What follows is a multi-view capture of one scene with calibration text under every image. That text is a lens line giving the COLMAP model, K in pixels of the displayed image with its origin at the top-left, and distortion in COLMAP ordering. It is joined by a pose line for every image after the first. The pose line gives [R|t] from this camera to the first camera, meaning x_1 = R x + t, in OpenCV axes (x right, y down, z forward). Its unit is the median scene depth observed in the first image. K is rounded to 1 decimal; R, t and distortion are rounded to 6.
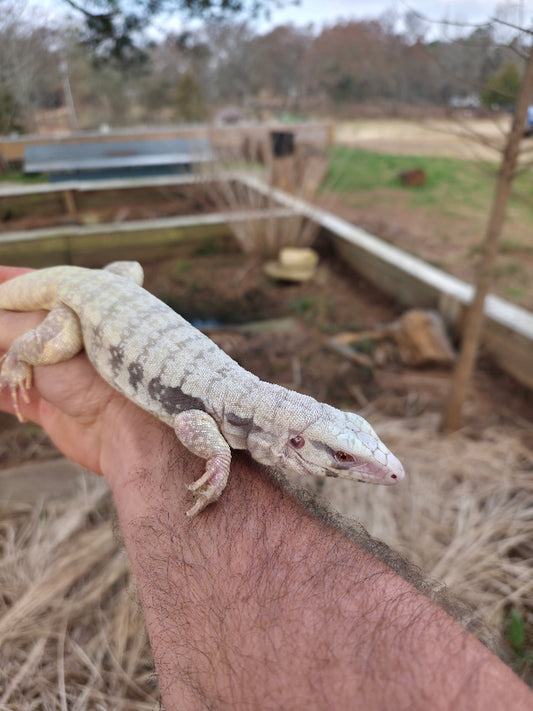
lens RADIAL K [[498.5, 0, 272.3], [0, 498.5, 356.0], [0, 0, 1]] dist [-0.009160, -0.000391]
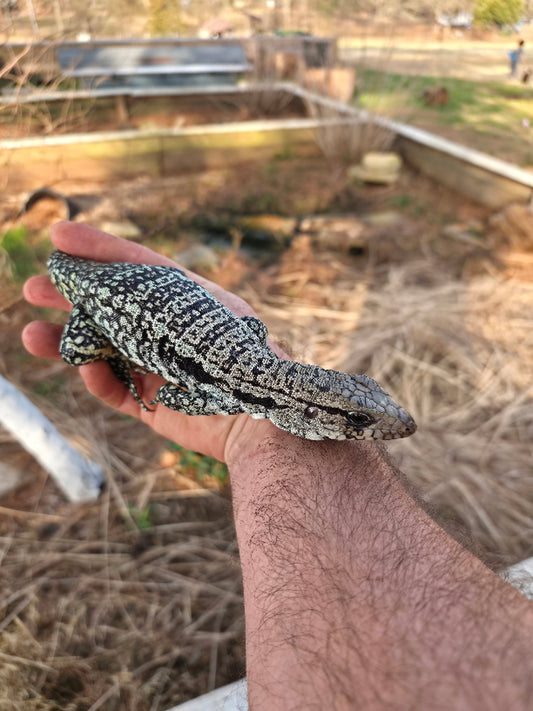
lens RADIAL K [[500.3, 0, 263.6], [0, 500.3, 348.7], [0, 0, 1]] dist [-0.006340, -0.001505]
pose [[0.999046, 0.006575, 0.043172, -0.547693], [-0.011641, 0.992928, 0.118150, 0.178092], [-0.042090, -0.118539, 0.992057, -0.259029]]
